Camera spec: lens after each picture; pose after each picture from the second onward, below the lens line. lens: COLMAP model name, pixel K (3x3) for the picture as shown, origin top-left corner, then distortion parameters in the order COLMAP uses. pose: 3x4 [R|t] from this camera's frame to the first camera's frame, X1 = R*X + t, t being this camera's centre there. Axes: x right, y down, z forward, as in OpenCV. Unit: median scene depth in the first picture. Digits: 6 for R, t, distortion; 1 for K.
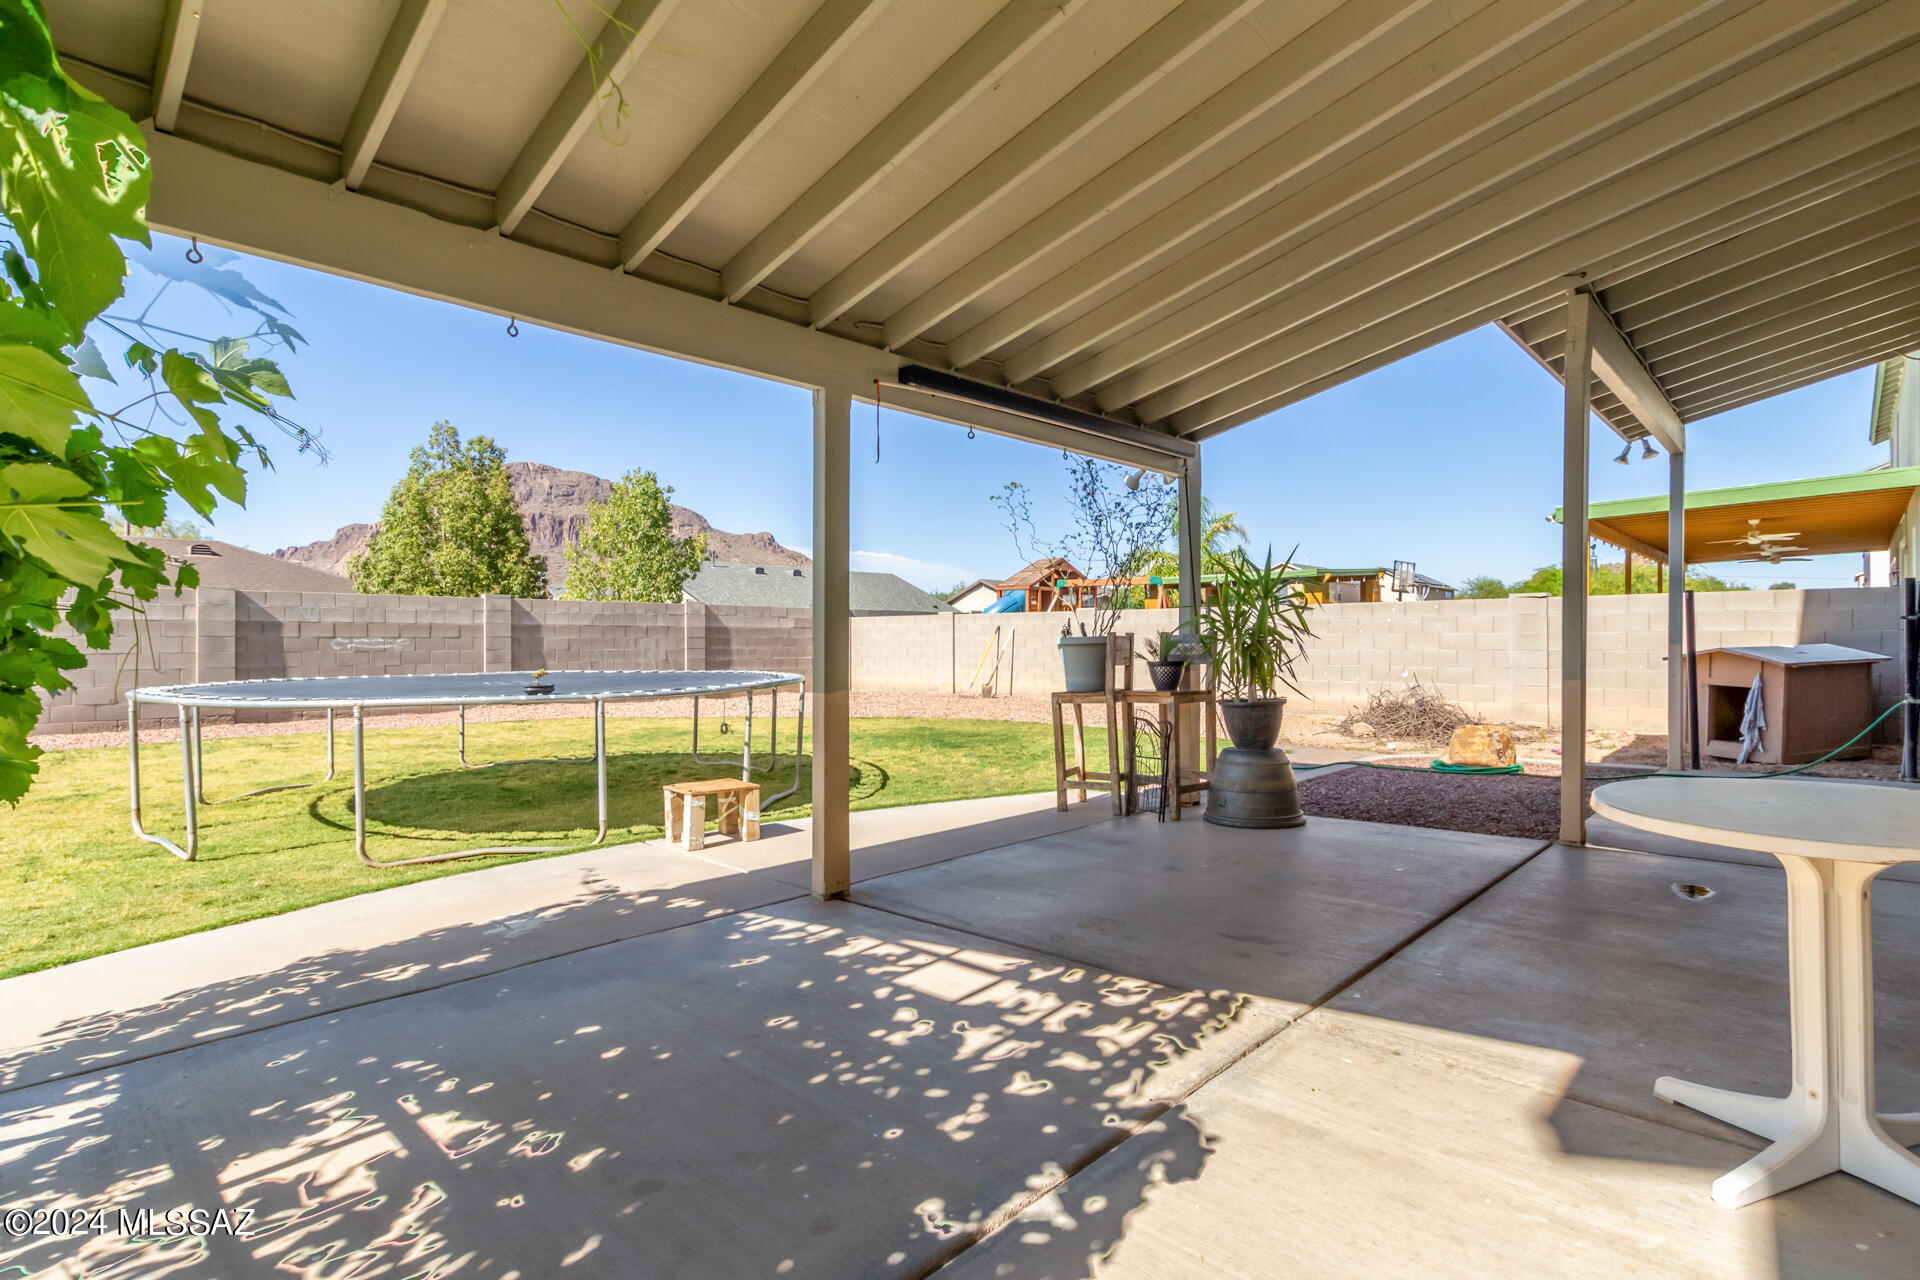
lens RADIAL K [[913.2, 0, 963.4], [0, 913.2, 642.3], [0, 0, 1]] dist [0.013072, -0.005958]
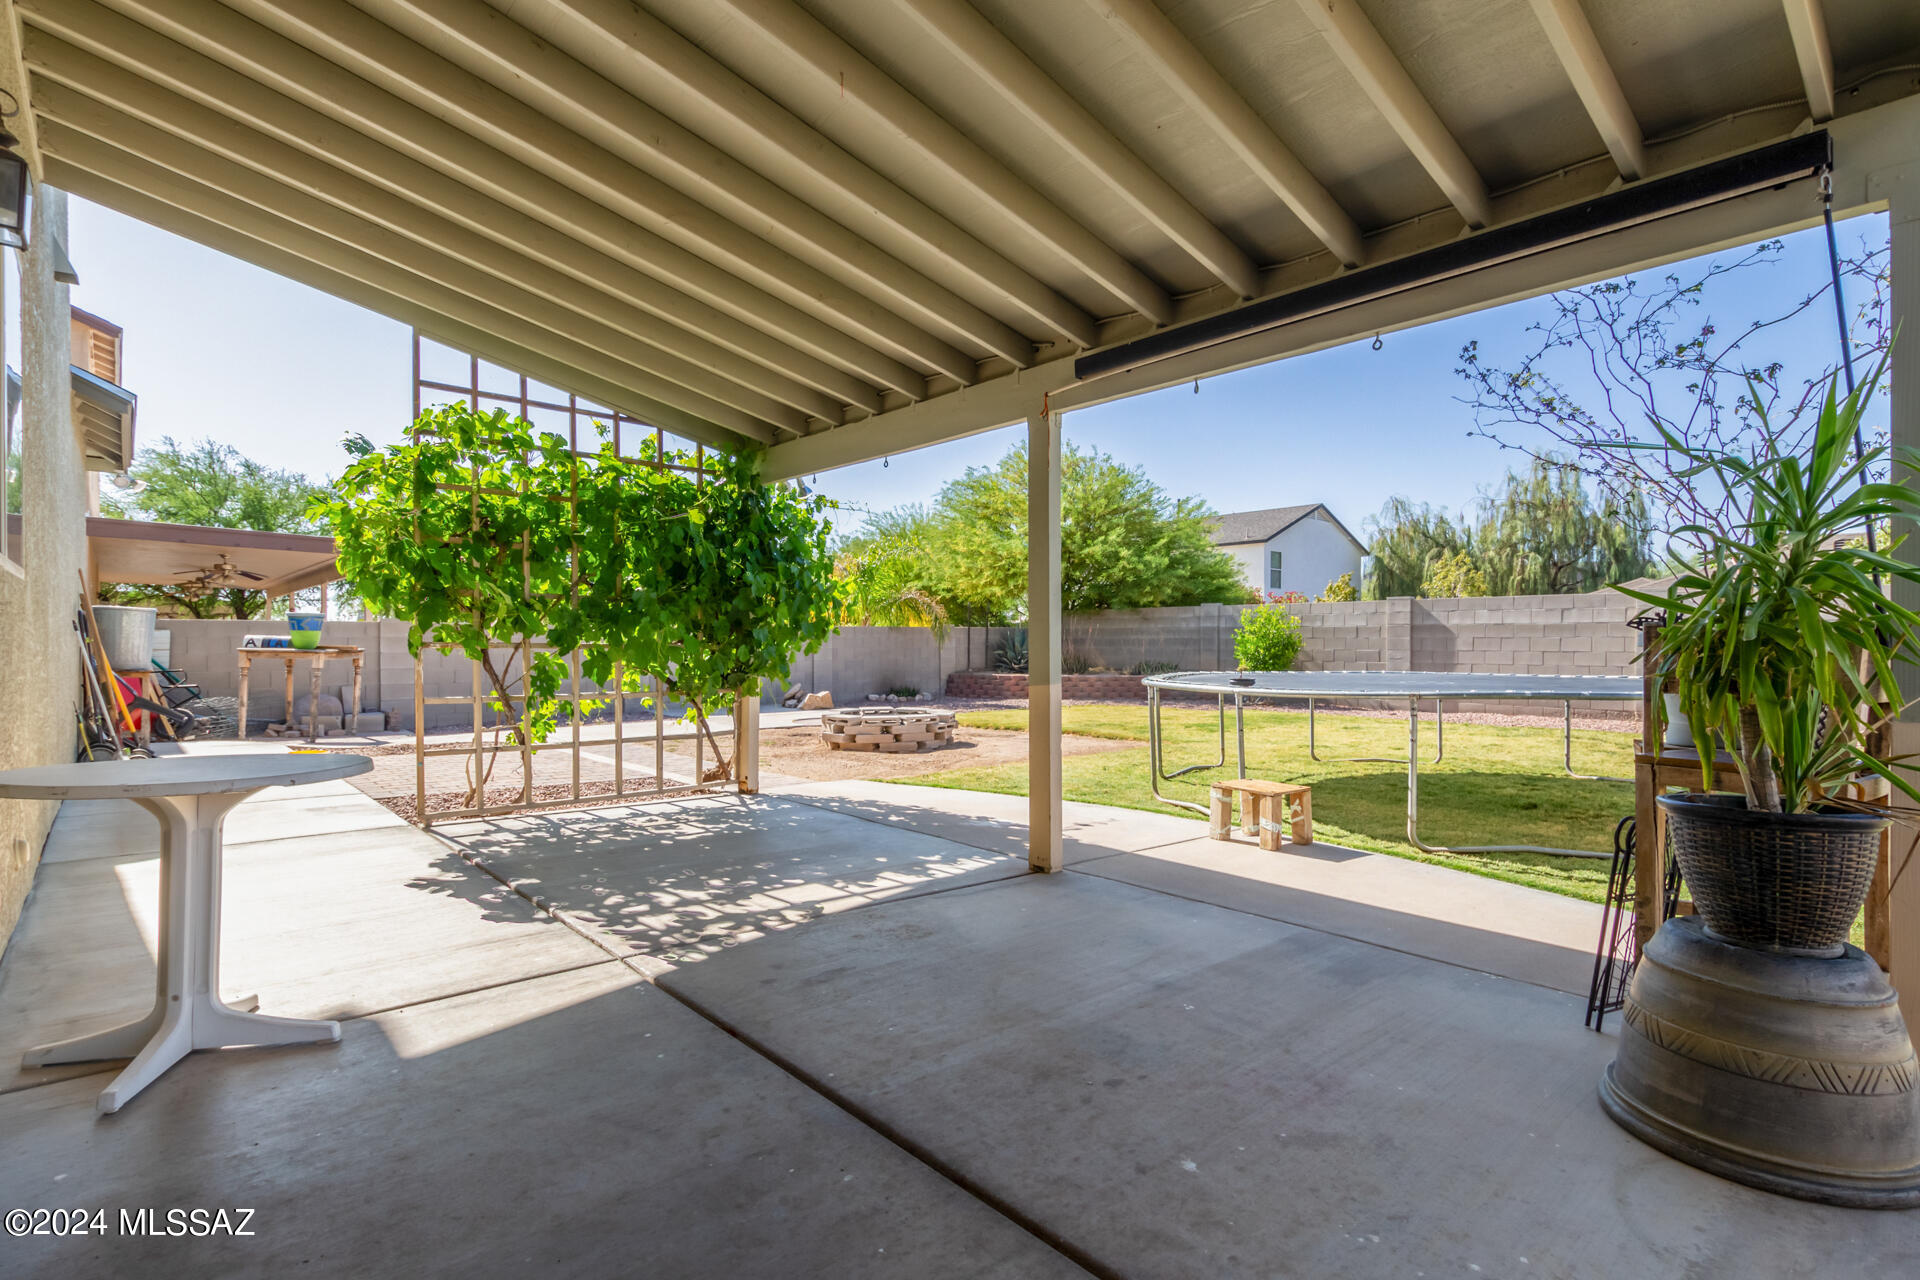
lens RADIAL K [[913.2, 0, 958.4], [0, 913.2, 636.4], [0, 0, 1]] dist [0.013072, -0.005958]
pose [[-0.051087, -0.003465, -0.998688, 0.277038], [-0.003223, 0.999989, -0.003305, -0.000493], [0.998689, 0.003050, -0.051097, 0.273968]]
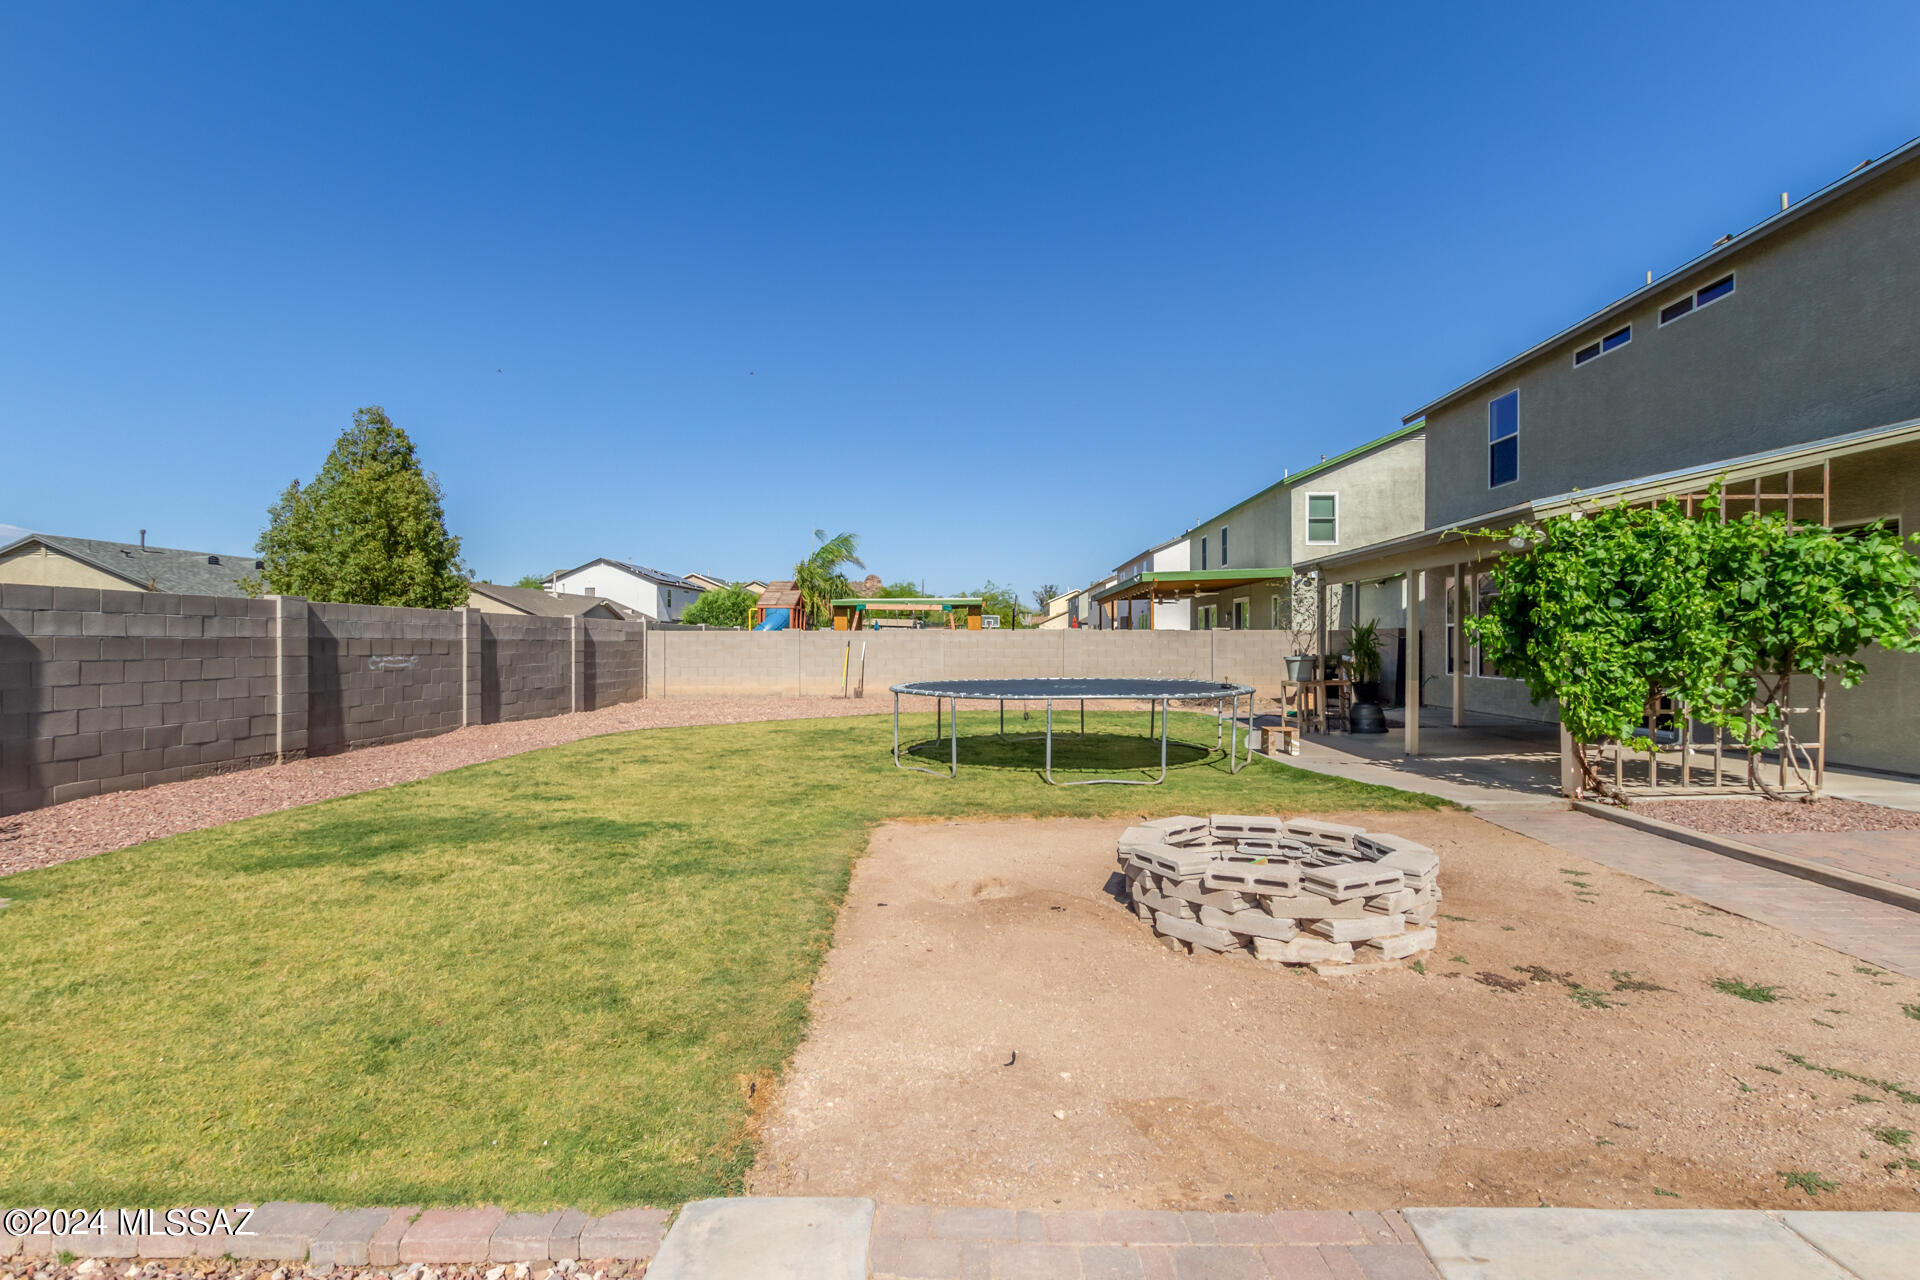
lens RADIAL K [[913.2, 0, 967.8], [0, 913.2, 644.9], [0, 0, 1]] dist [0.013072, -0.005958]
pose [[0.715971, -0.000337, 0.698130, -0.994461], [0.001396, 0.999999, -0.000948, -0.015575], [-0.698129, 0.001653, 0.715970, -0.032727]]
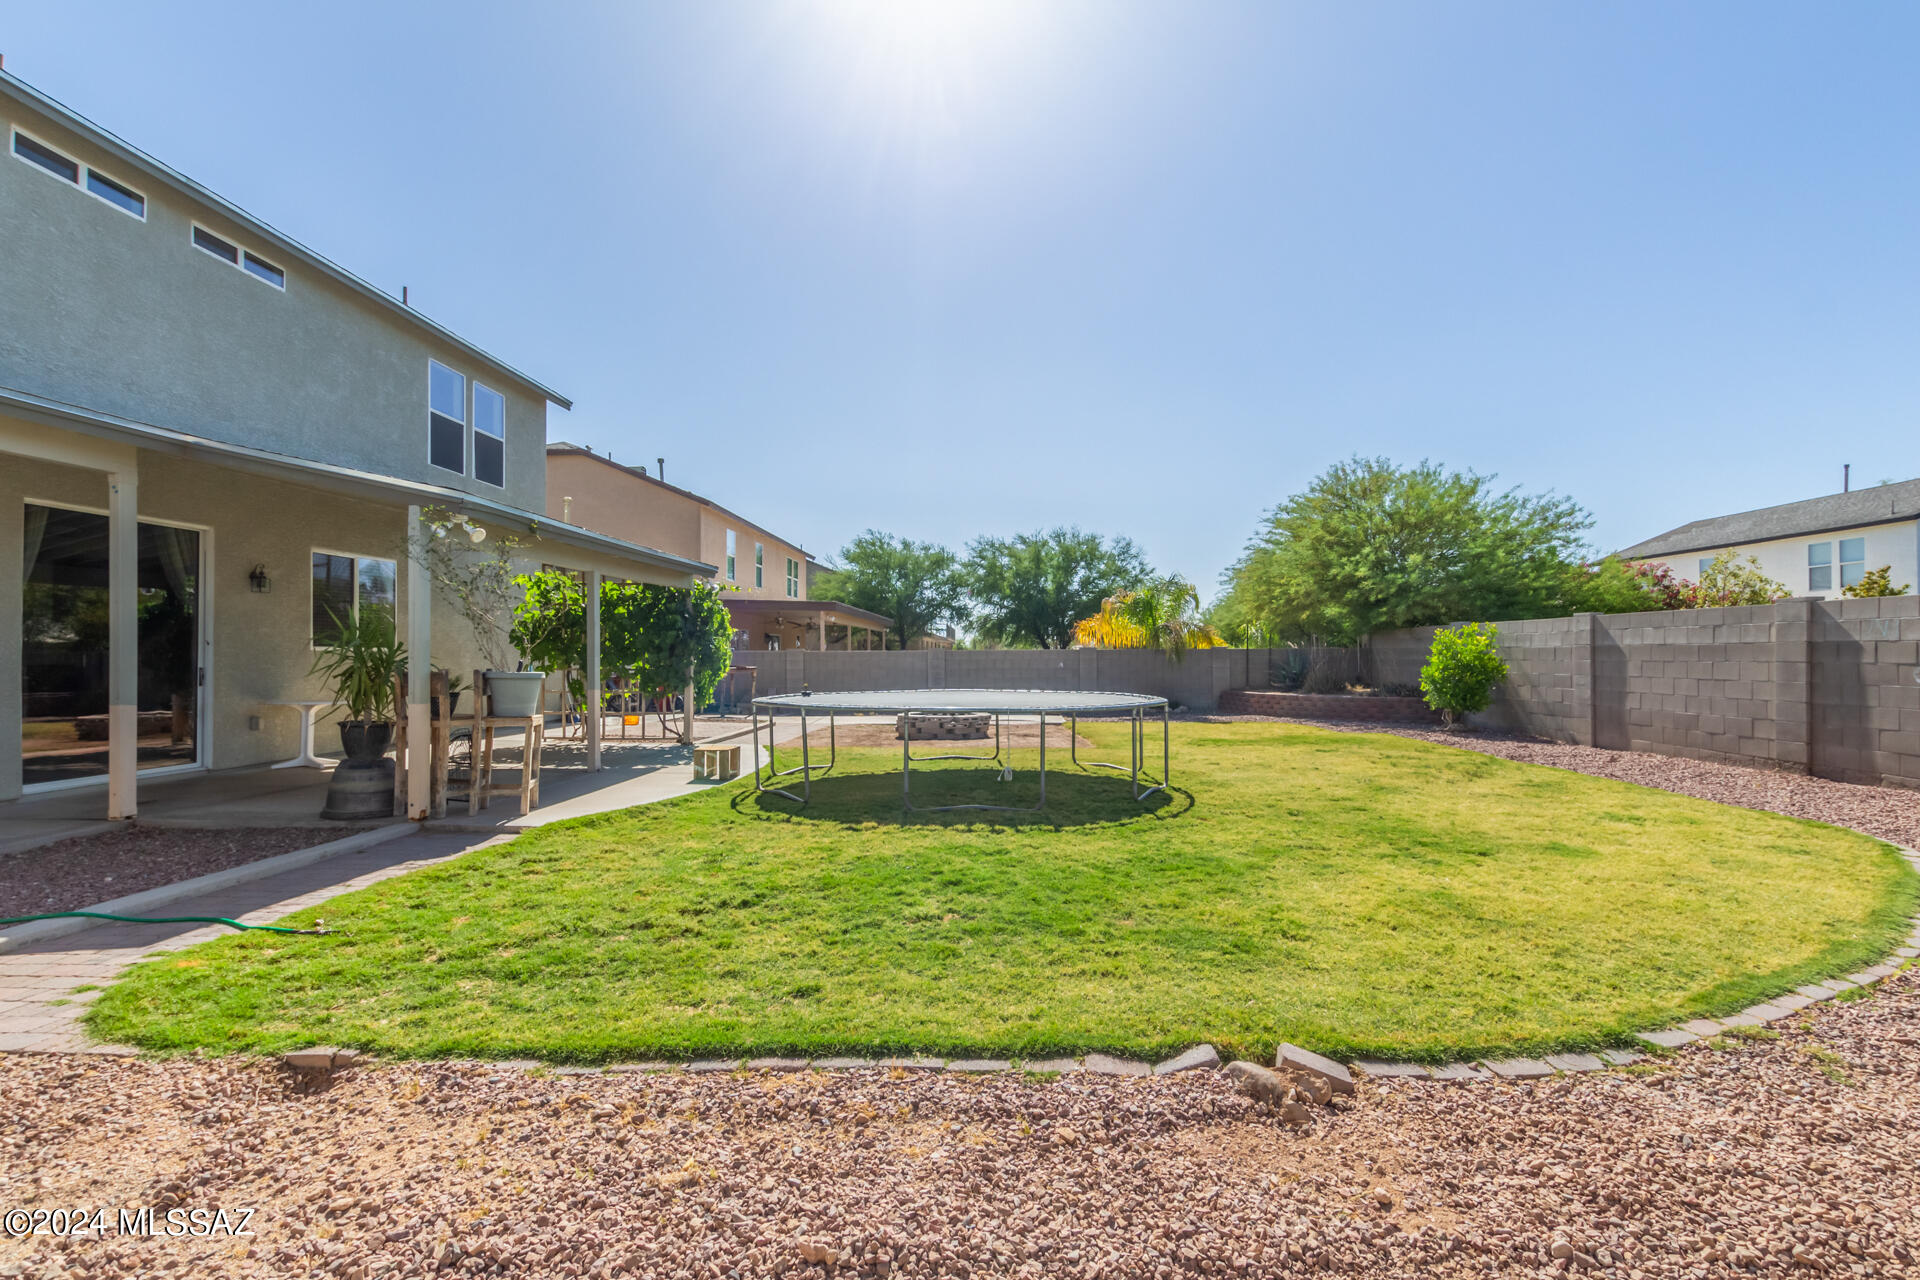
lens RADIAL K [[913.2, 0, 972.3], [0, 913.2, 643.5], [0, 0, 1]] dist [0.013072, -0.005958]
pose [[-0.719168, -0.005439, -0.694815, 0.248430], [0.000720, 0.999963, -0.008572, -0.016376], [0.694835, -0.006665, -0.719138, 1.118459]]
